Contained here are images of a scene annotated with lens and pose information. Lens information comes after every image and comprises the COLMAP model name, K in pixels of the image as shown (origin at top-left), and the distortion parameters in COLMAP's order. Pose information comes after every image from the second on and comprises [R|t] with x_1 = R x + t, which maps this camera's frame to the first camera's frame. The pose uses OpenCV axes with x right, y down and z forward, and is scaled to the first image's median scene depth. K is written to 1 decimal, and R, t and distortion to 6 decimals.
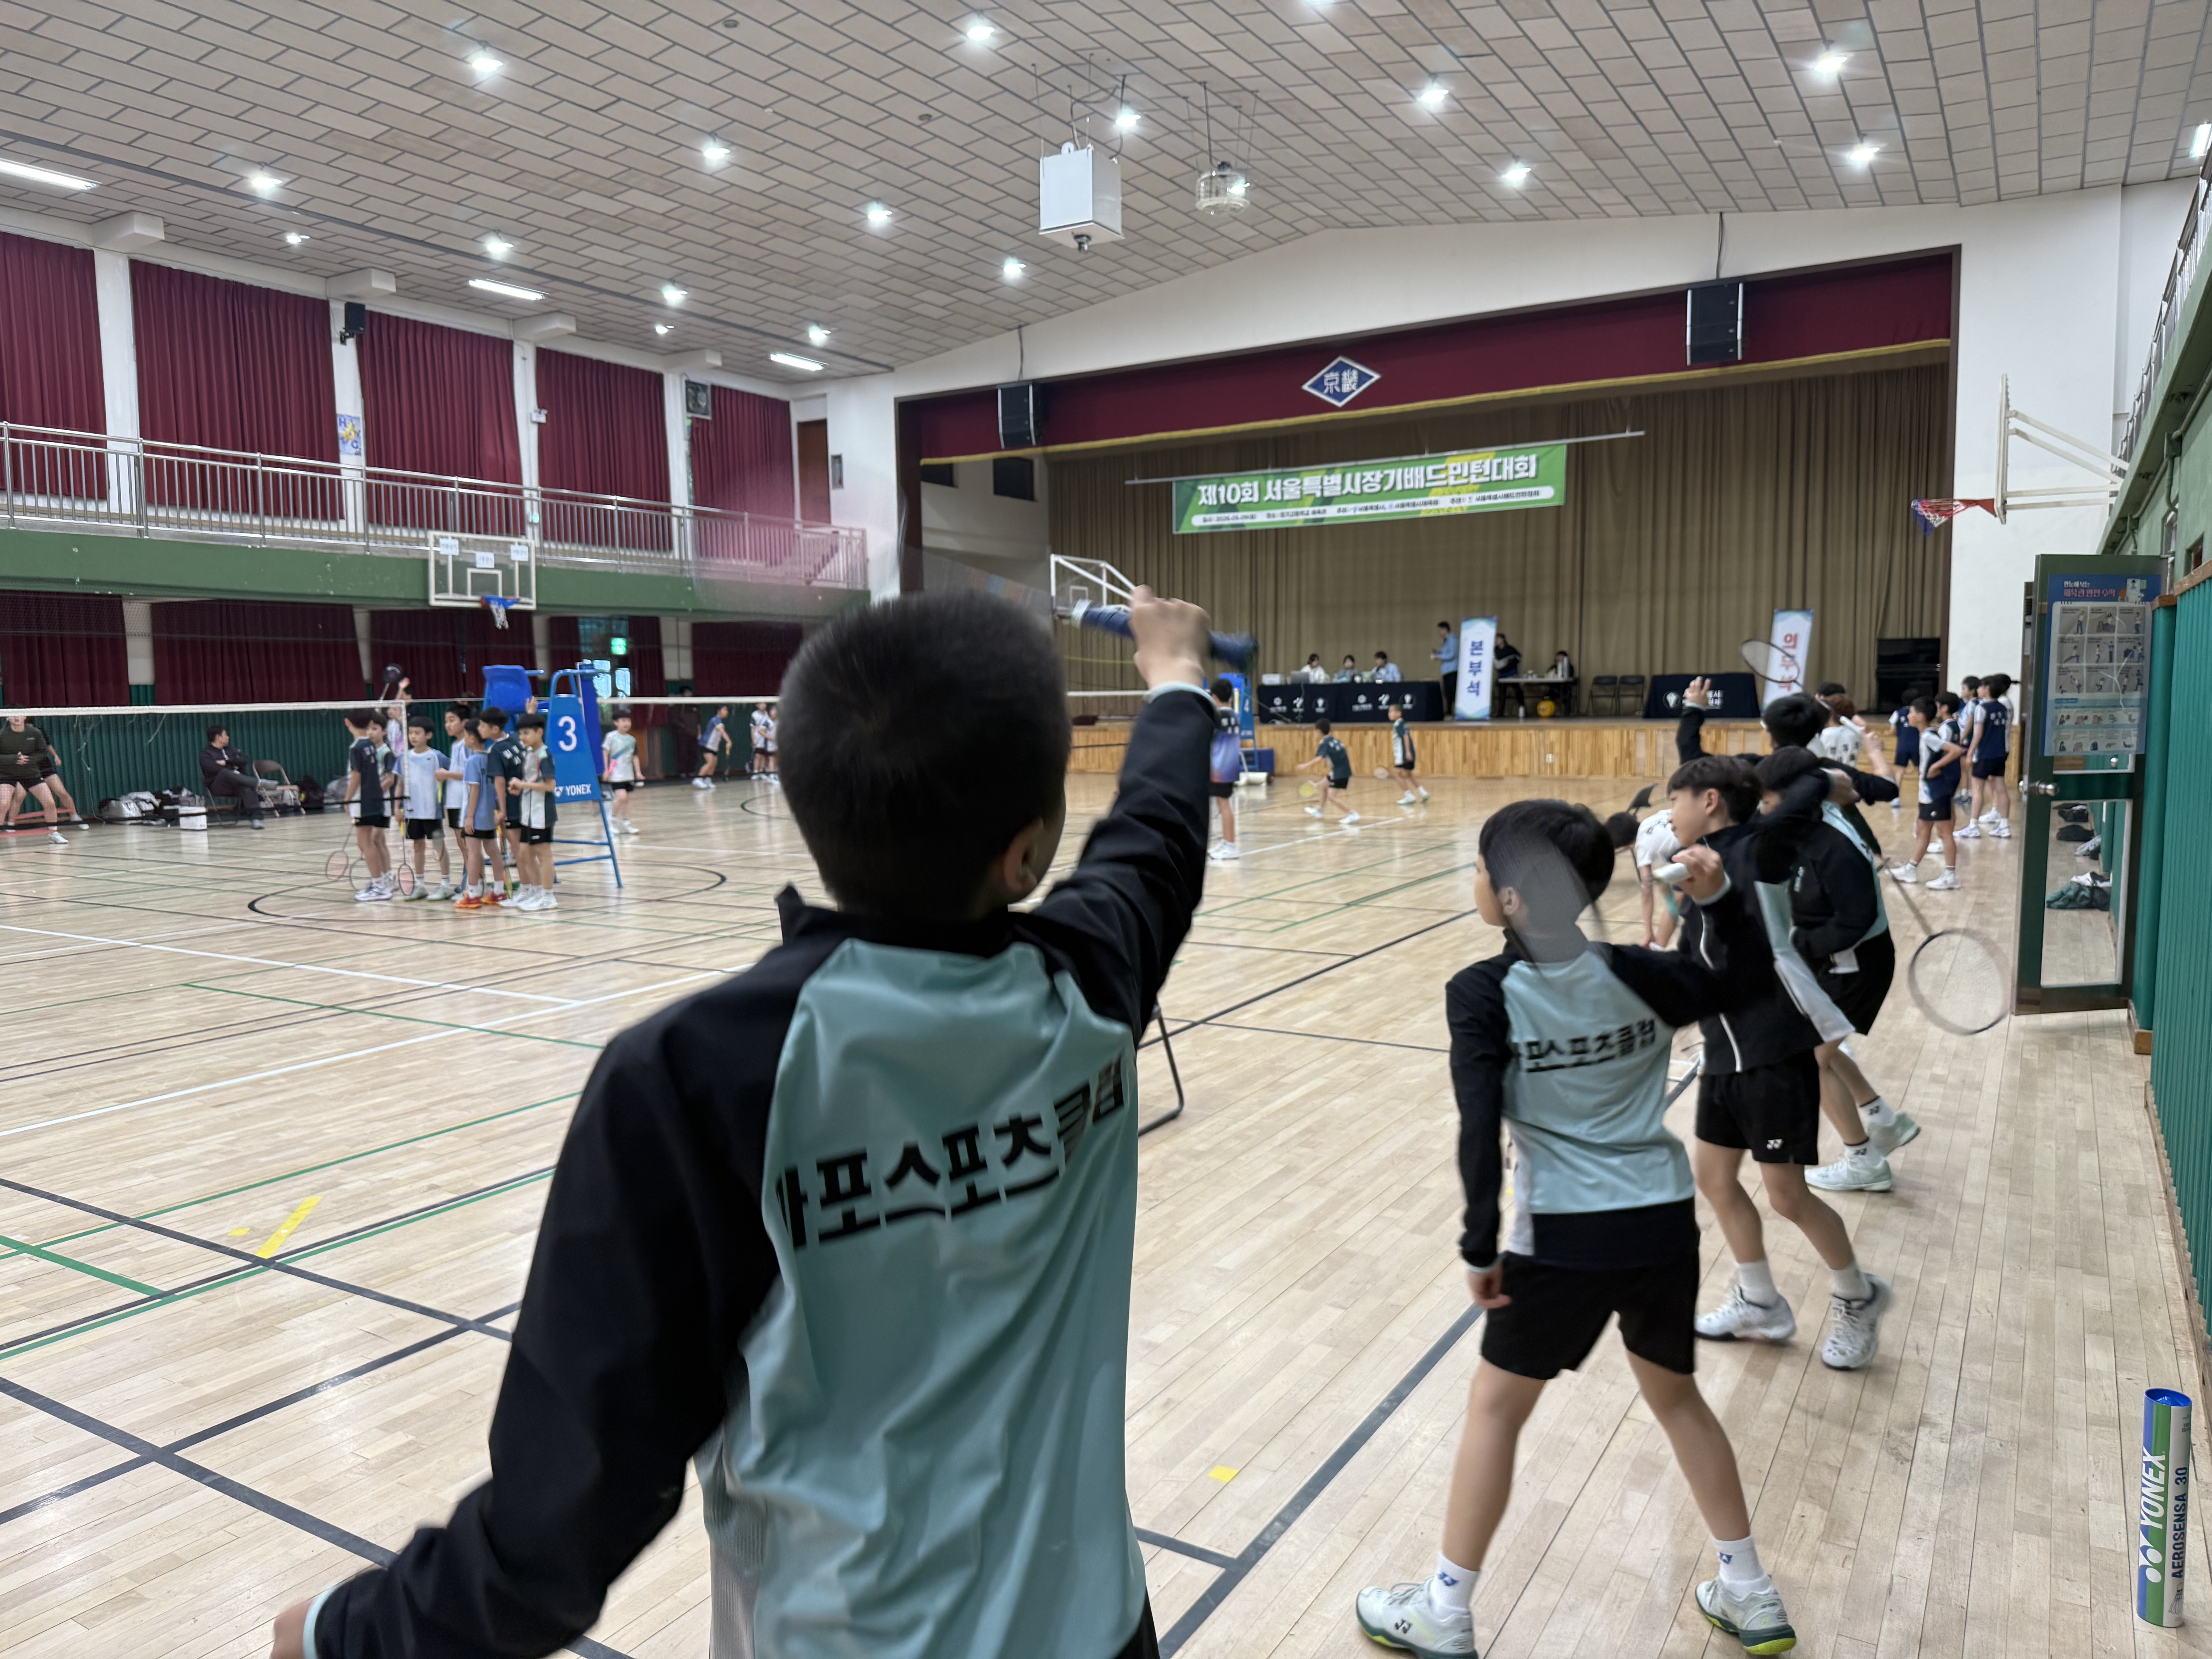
lens RADIAL K [[1536.6, 0, 1099.8], [0, 1536.6, 840.4], [0, 0, 1]] dist [0.144880, -0.205623]
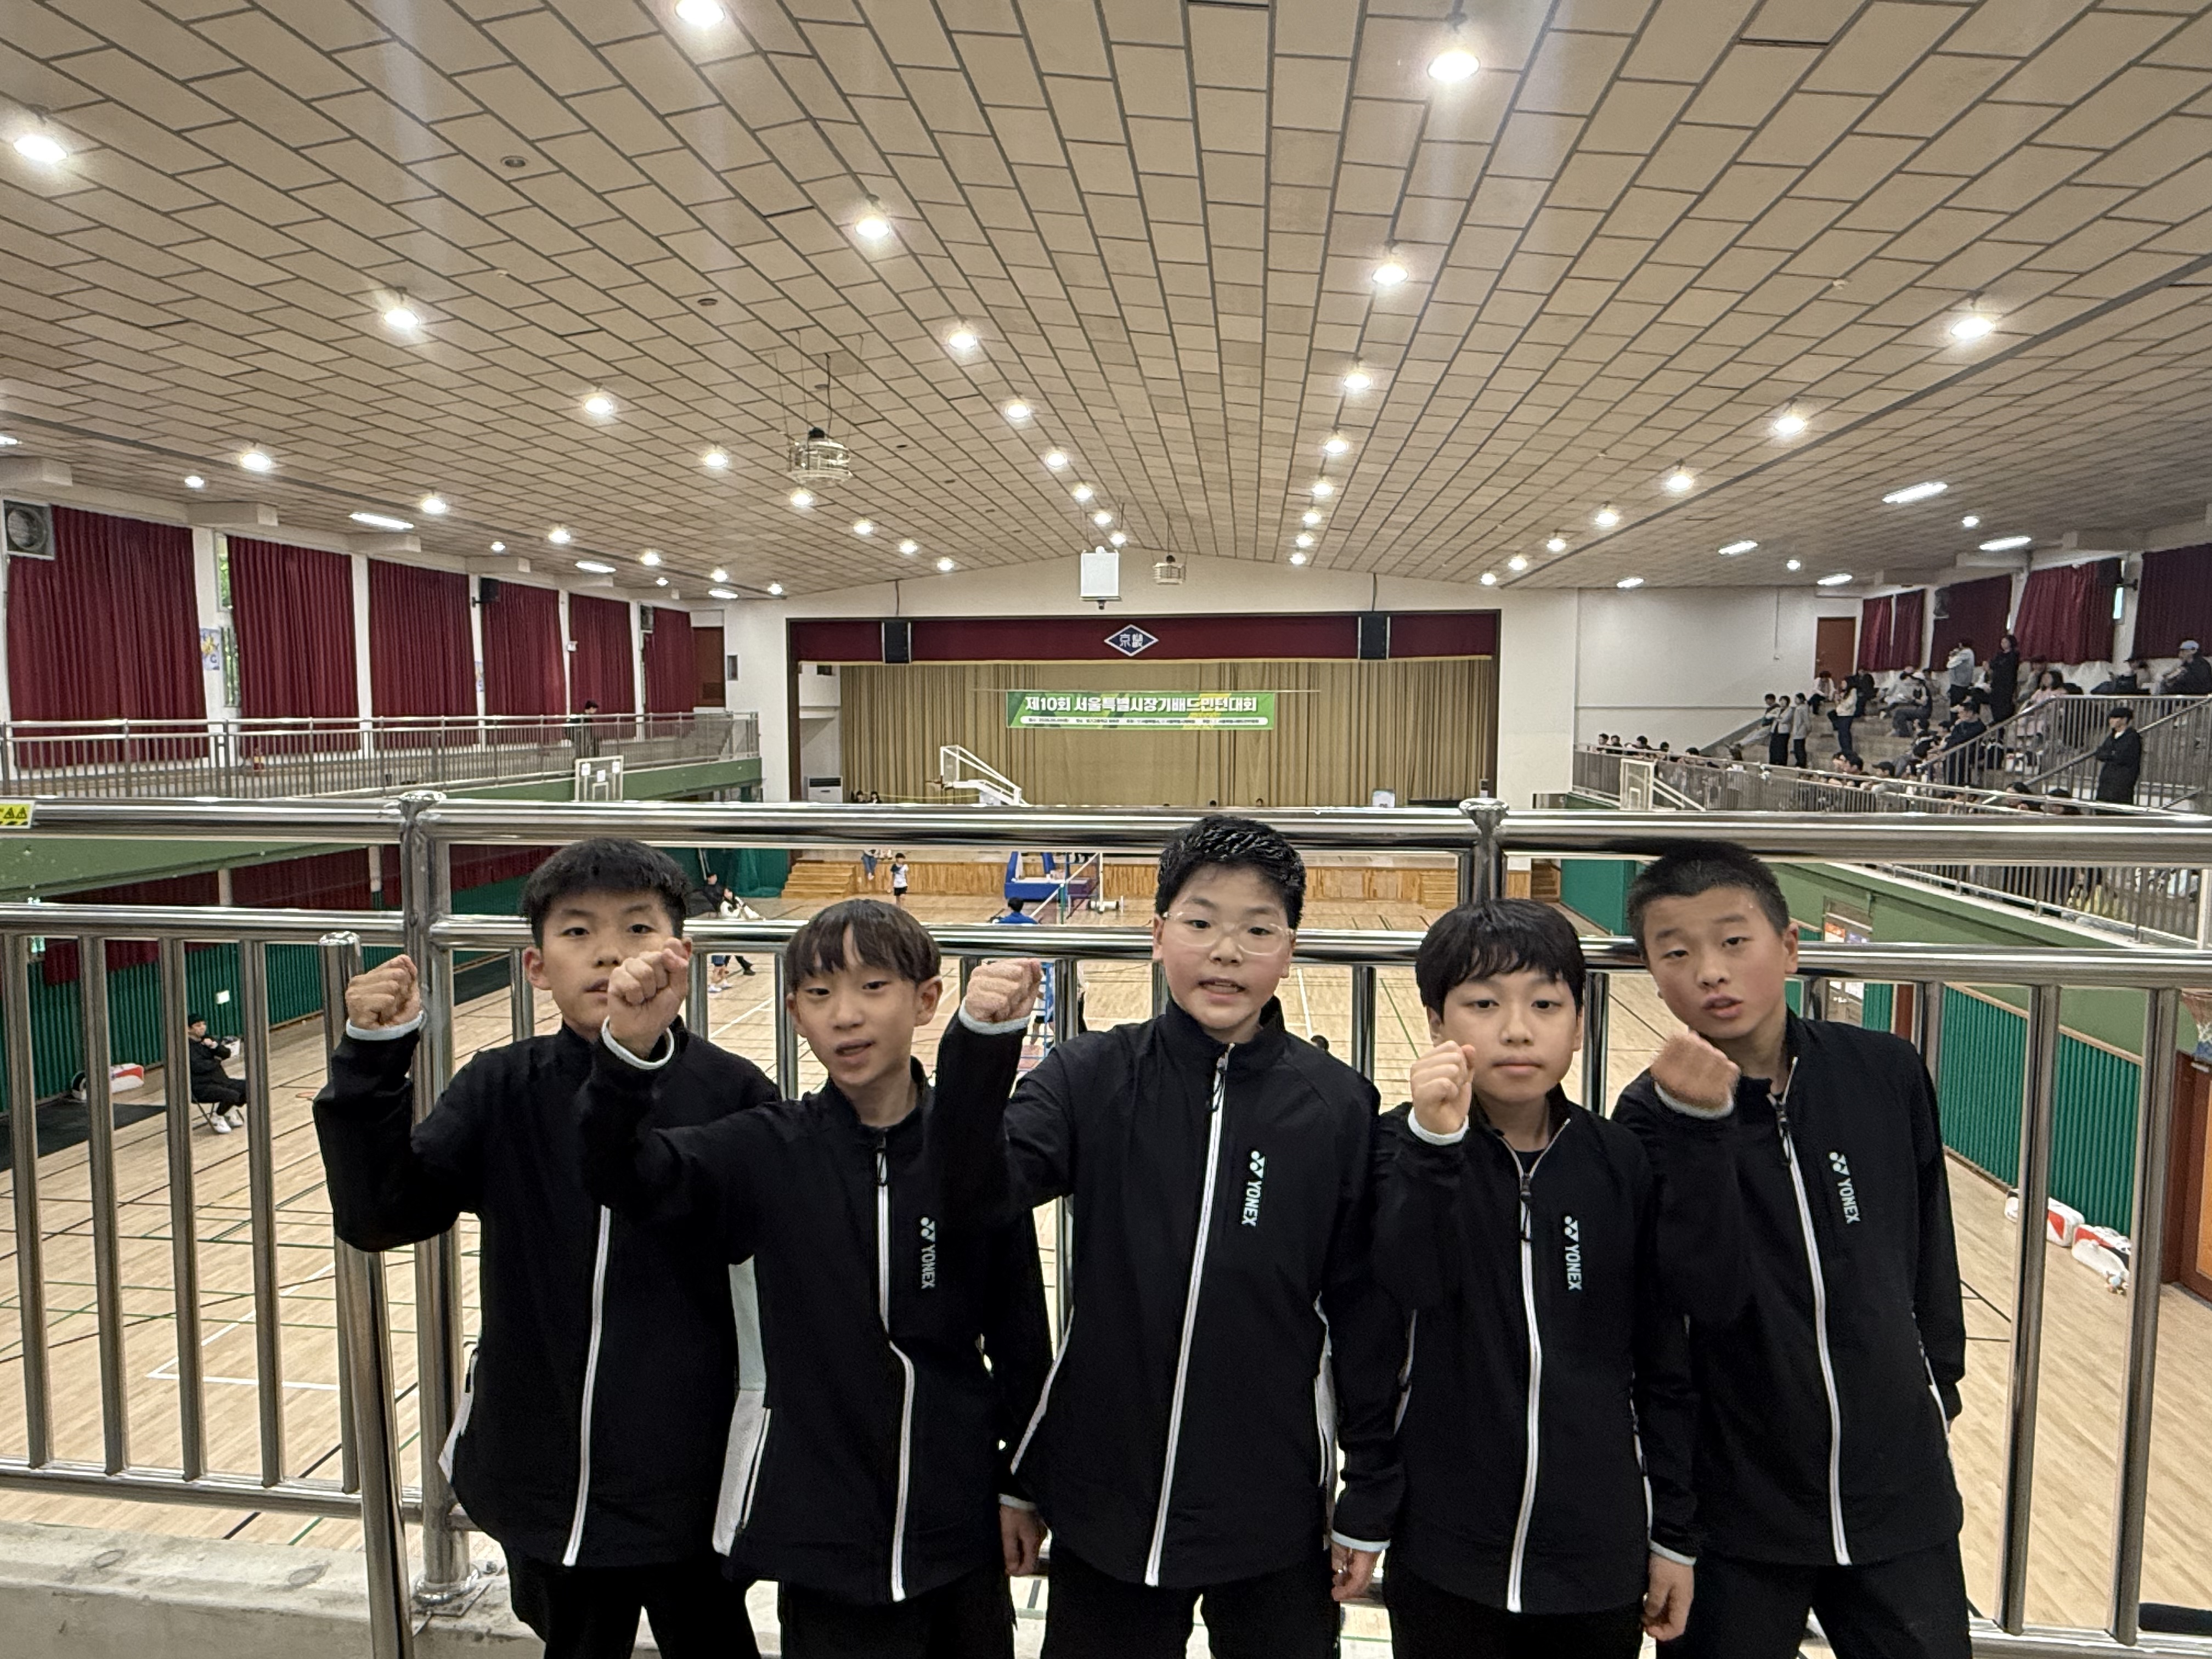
lens RADIAL K [[1297.9, 0, 1076.4], [0, 1297.9, 831.7], [0, 0, 1]] dist [0.001241, -0.000004]
pose [[0.916097, -0.023200, 0.400286, -0.407426], [0.026039, 0.999660, -0.001655, -0.104043], [-0.400111, 0.011940, 0.916389, -0.148331]]
